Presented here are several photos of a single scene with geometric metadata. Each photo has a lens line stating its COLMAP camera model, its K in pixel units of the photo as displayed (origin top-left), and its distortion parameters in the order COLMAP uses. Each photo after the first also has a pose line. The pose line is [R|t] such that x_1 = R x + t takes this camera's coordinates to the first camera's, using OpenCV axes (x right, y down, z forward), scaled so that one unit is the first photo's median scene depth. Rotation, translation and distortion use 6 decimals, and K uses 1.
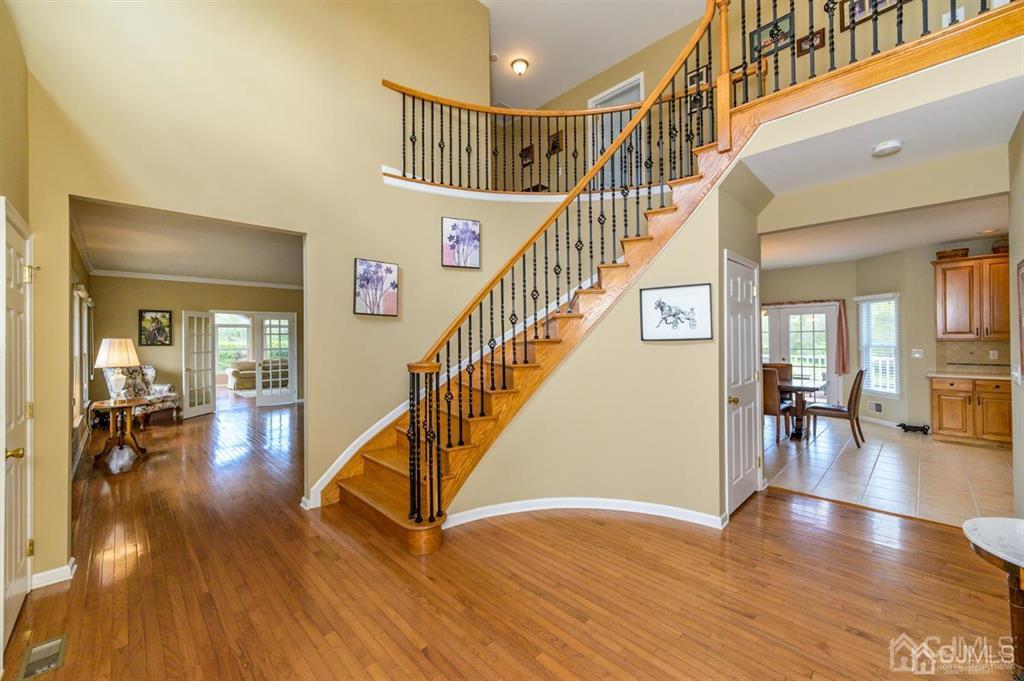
lens RADIAL K [[403.2, 0, 509.9], [0, 403.2, 338.0], [0, 0, 1]] dist [0.000679, 0.000135]
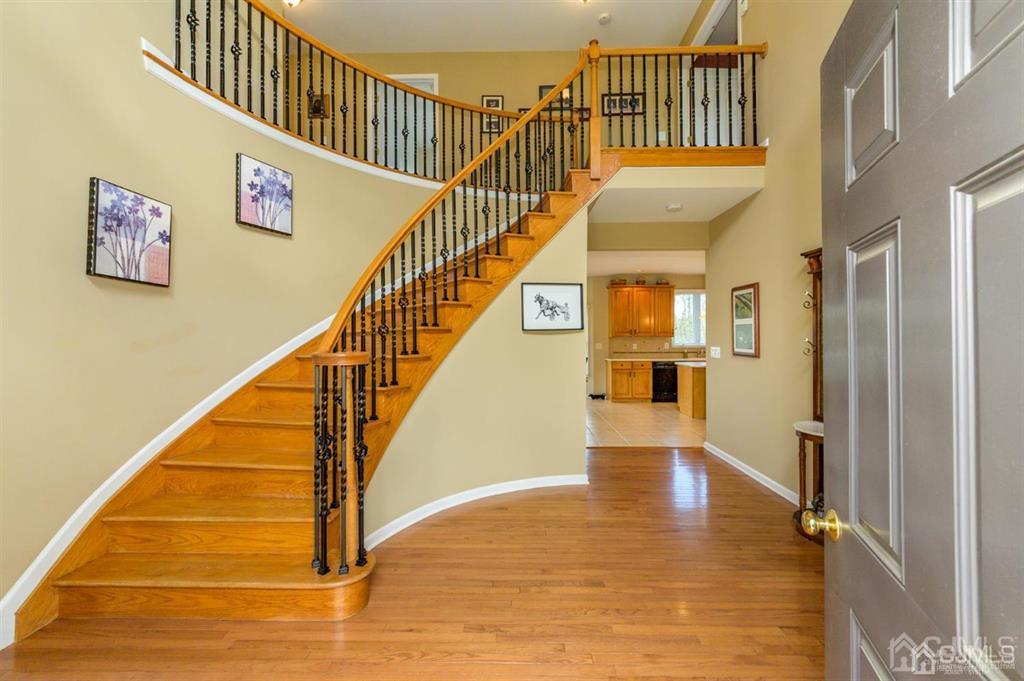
lens RADIAL K [[403.2, 0, 509.4], [0, 403.2, 337.4], [0, 0, 1]] dist [0.000679, 0.000135]
pose [[0.727261, 0.012398, 0.686249, -0.340007], [-0.010370, 0.999921, -0.007076, 0.025308], [-0.686283, -0.001970, 0.727332, 0.181482]]
